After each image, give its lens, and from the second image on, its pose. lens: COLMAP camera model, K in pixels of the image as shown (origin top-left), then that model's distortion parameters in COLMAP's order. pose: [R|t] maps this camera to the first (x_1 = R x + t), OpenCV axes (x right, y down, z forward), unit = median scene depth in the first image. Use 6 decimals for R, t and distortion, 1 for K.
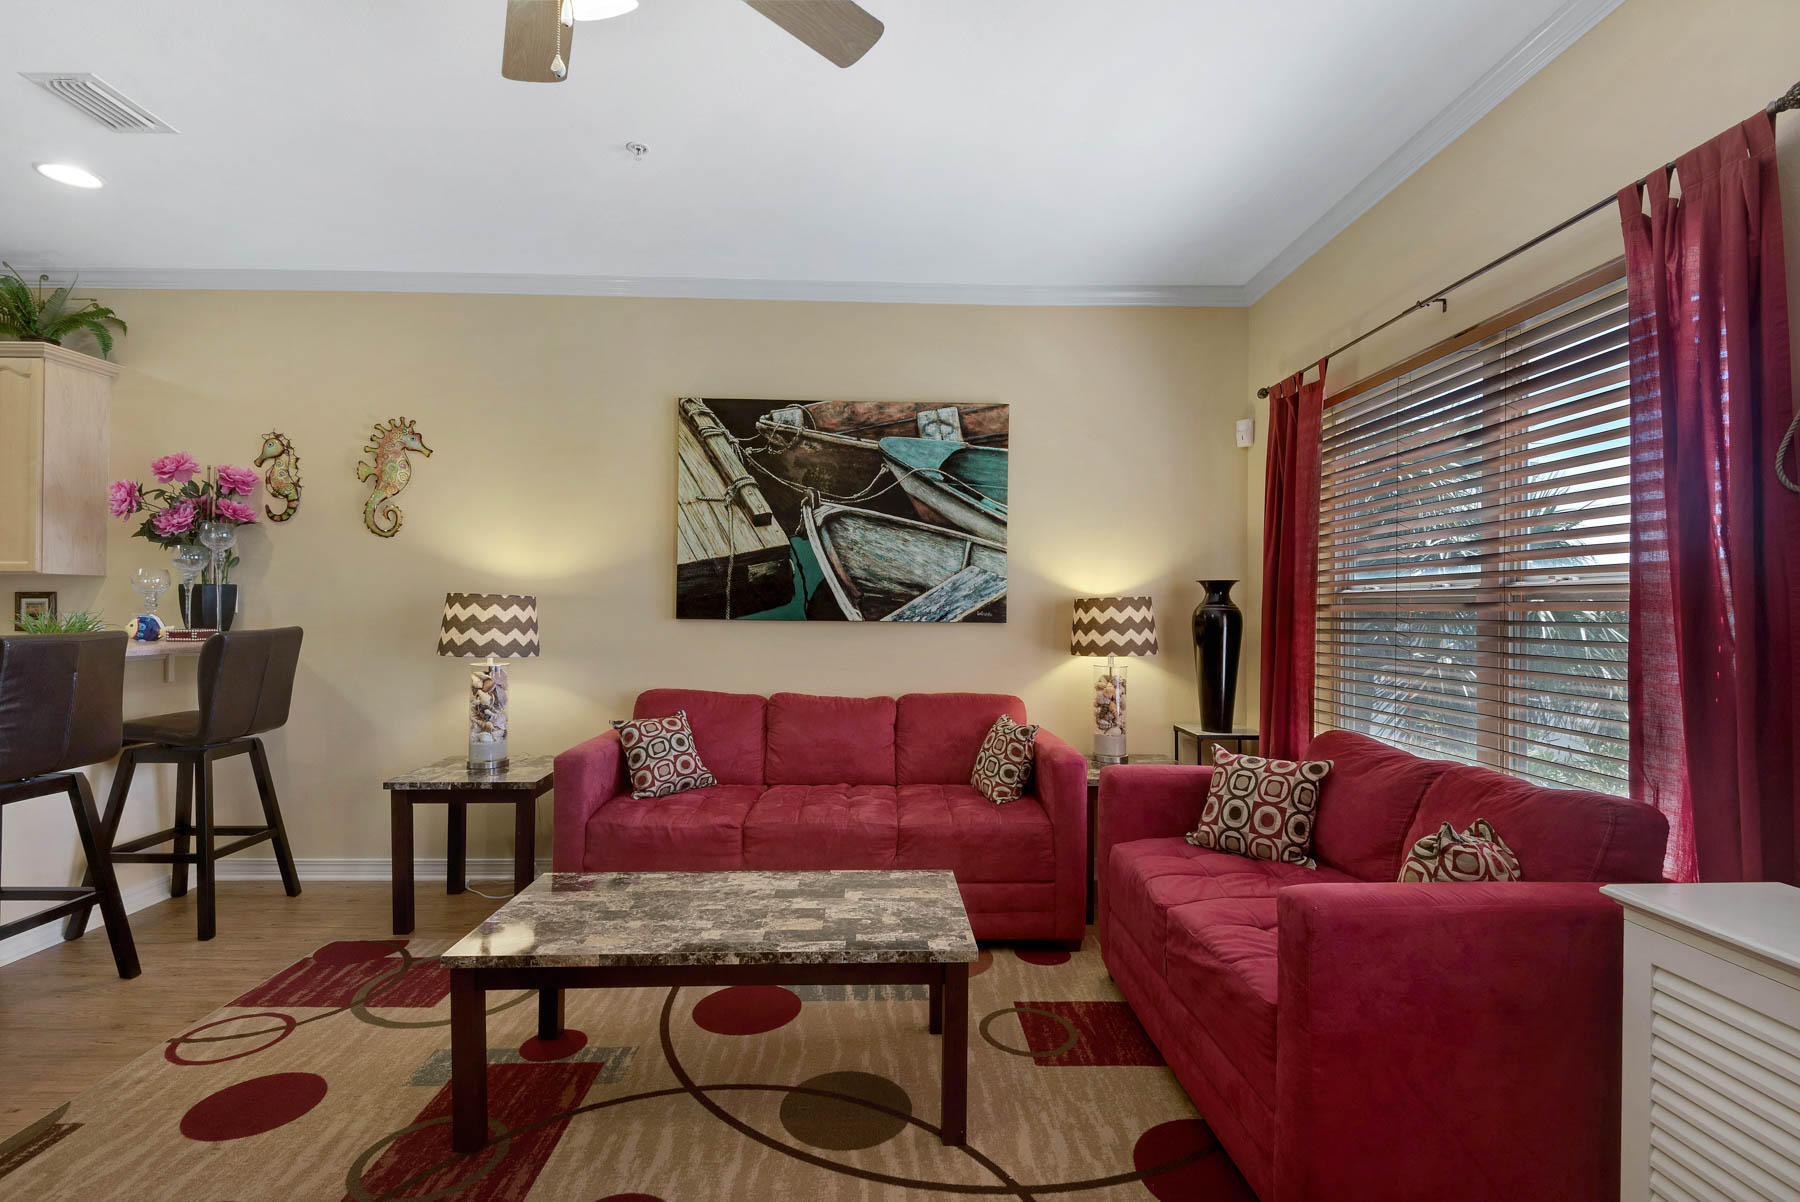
lens RADIAL K [[845.9, 0, 896.7], [0, 845.9, 604.7], [0, 0, 1]] dist [0.031150, -0.023400]
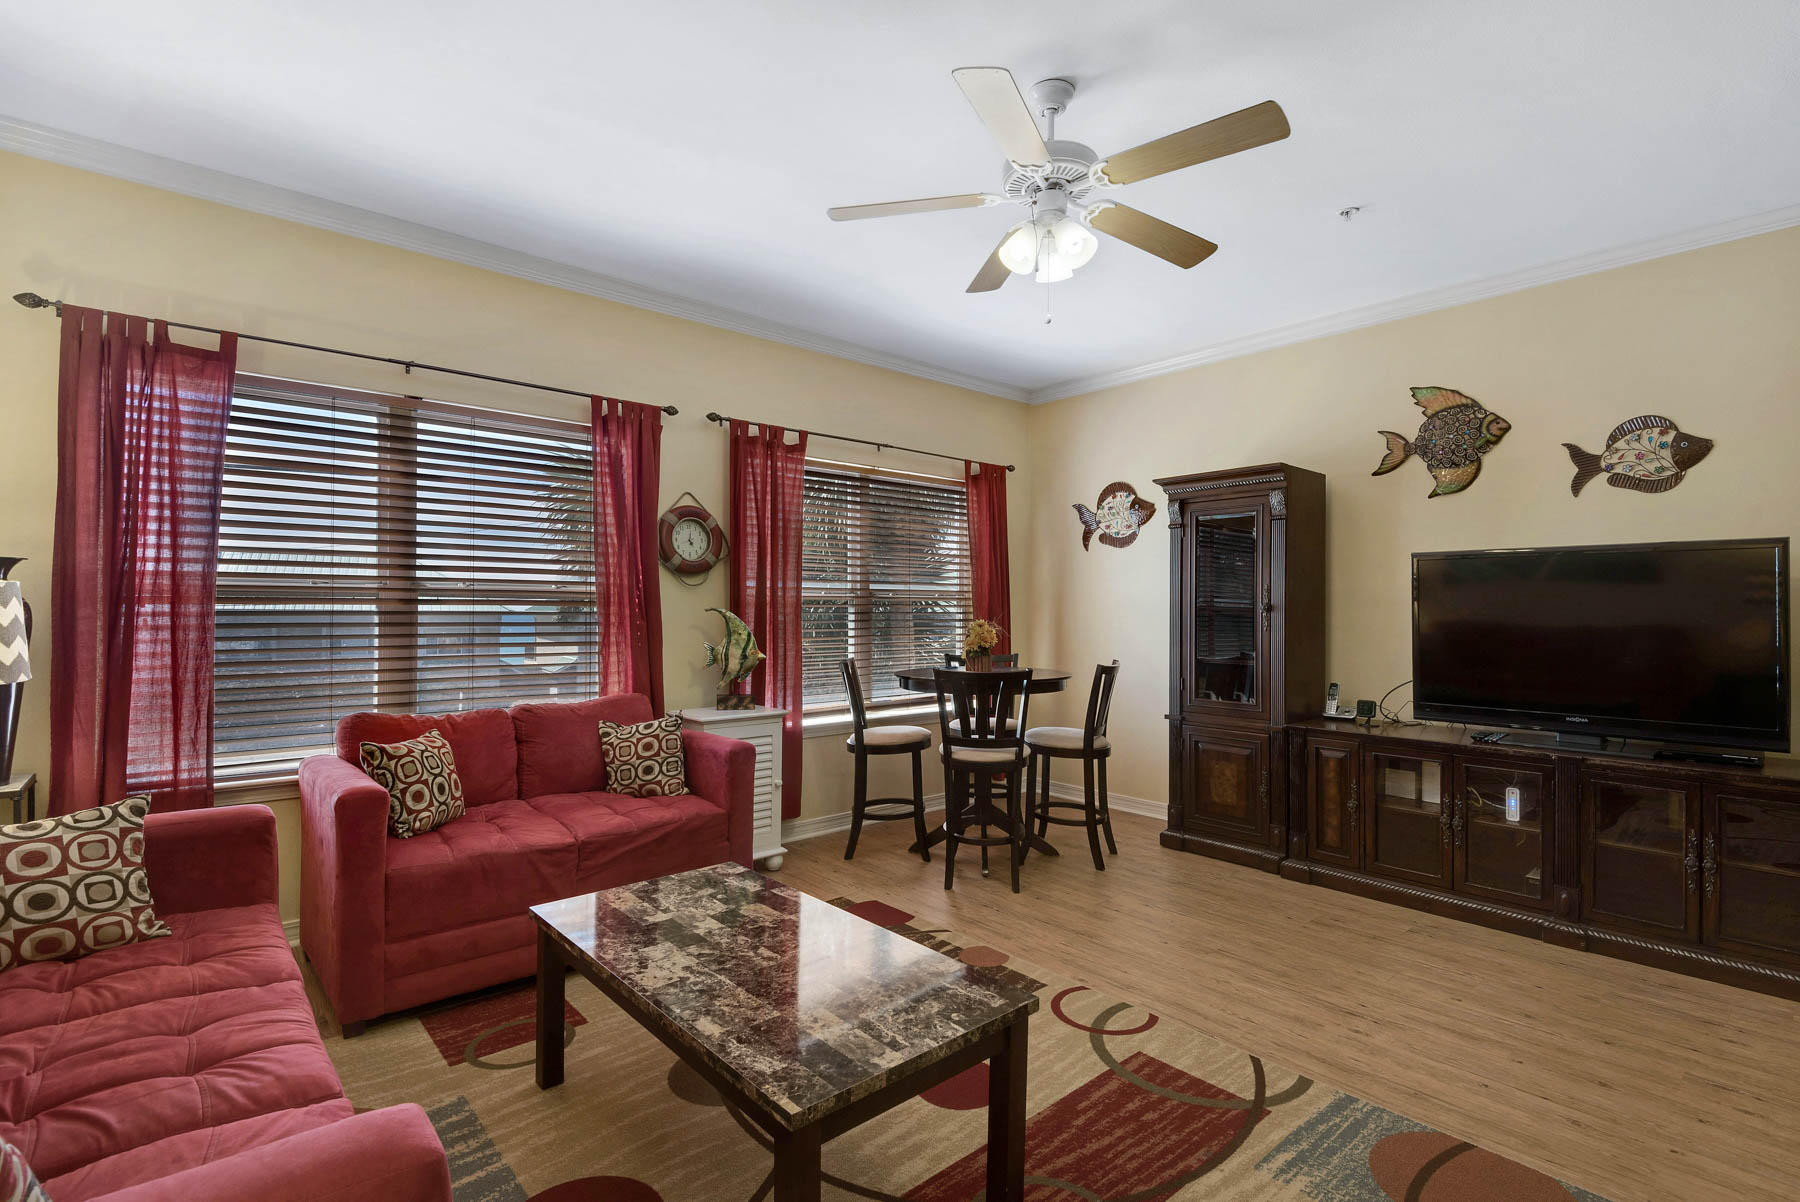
lens RADIAL K [[845.9, 0, 896.7], [0, 845.9, 604.7], [0, 0, 1]] dist [0.031150, -0.023400]
pose [[-0.634484, -0.007932, 0.772895, -0.555474], [-0.014796, 0.999889, -0.001884, -0.000957], [-0.772795, -0.012631, -0.634531, 0.831108]]
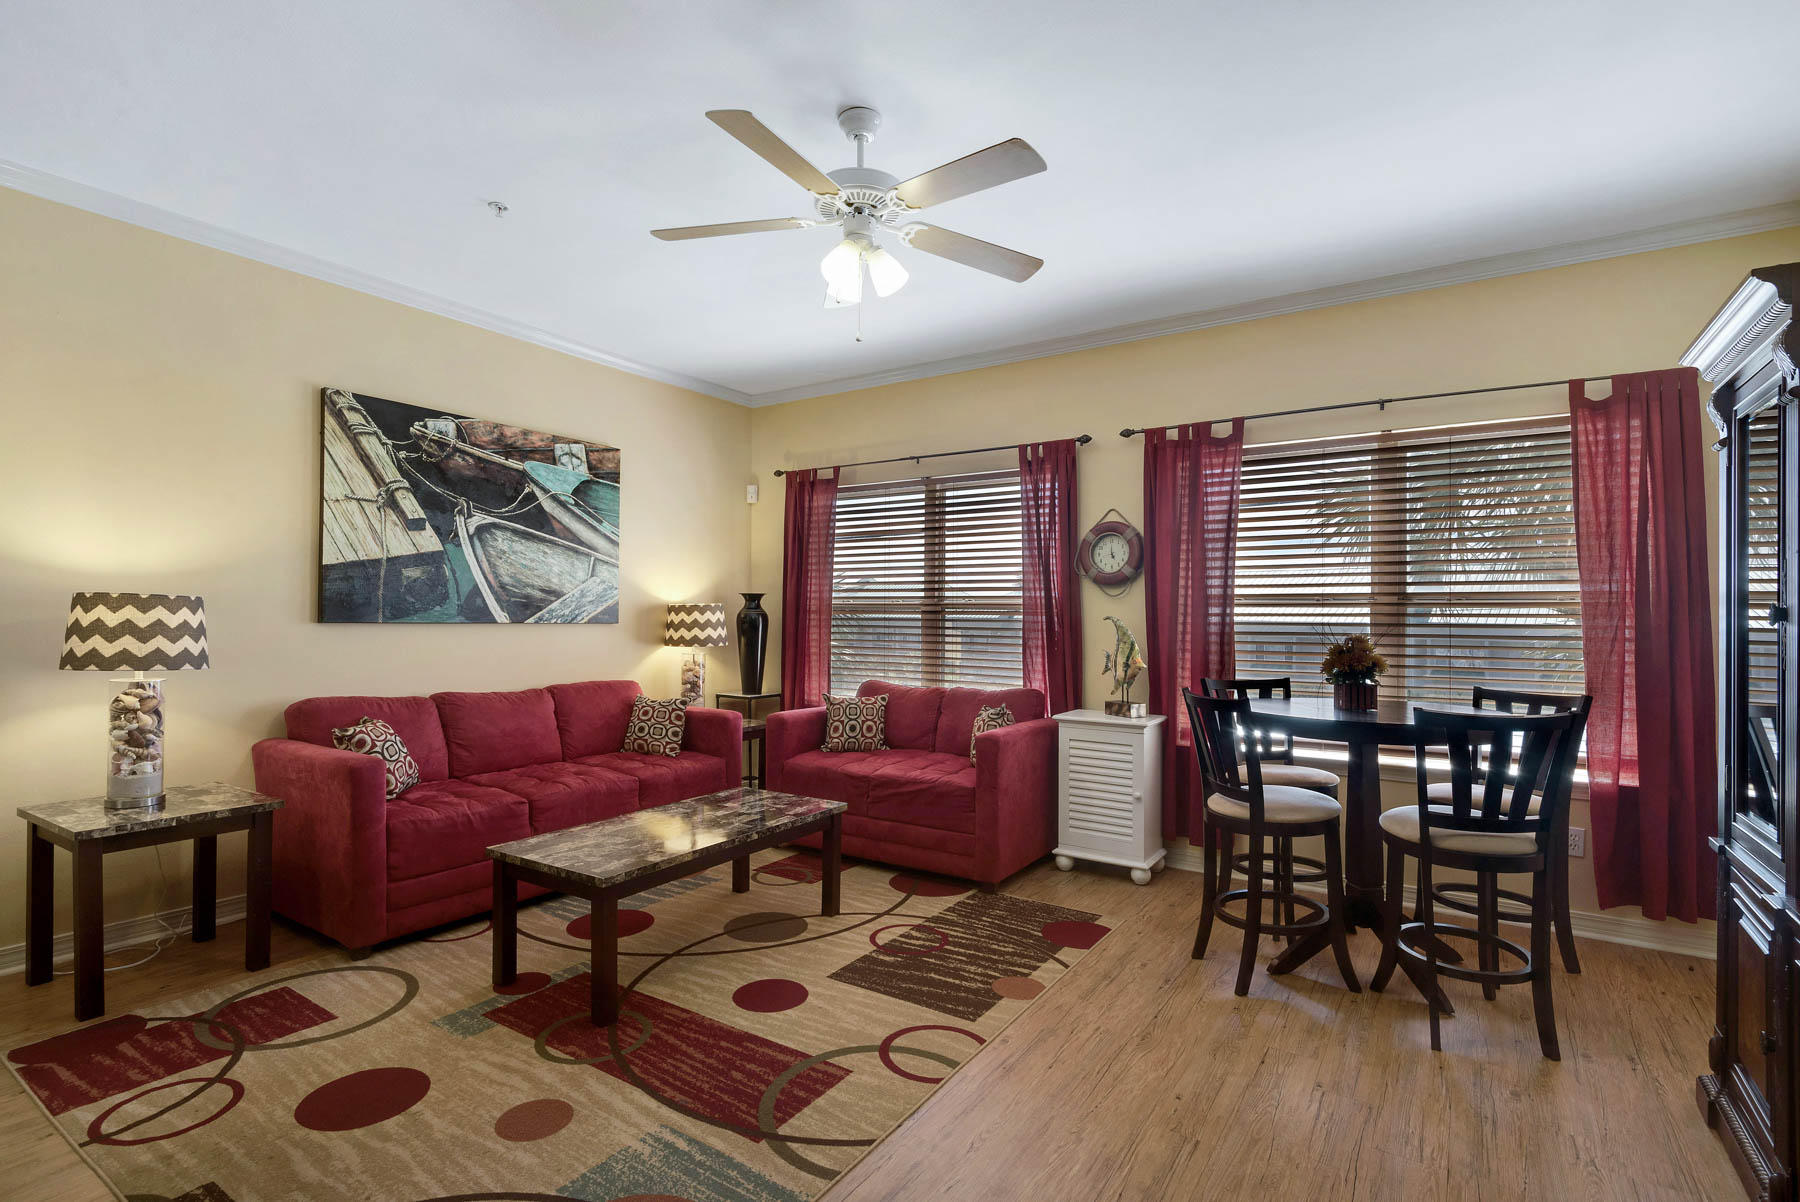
lens RADIAL K [[845.9, 0, 896.7], [0, 845.9, 604.7], [0, 0, 1]] dist [0.031150, -0.023400]
pose [[0.576786, 0.008059, 0.816855, -0.661465], [-0.007985, 0.999959, -0.004227, -0.004124], [-0.816856, -0.004084, 0.576827, -0.061582]]
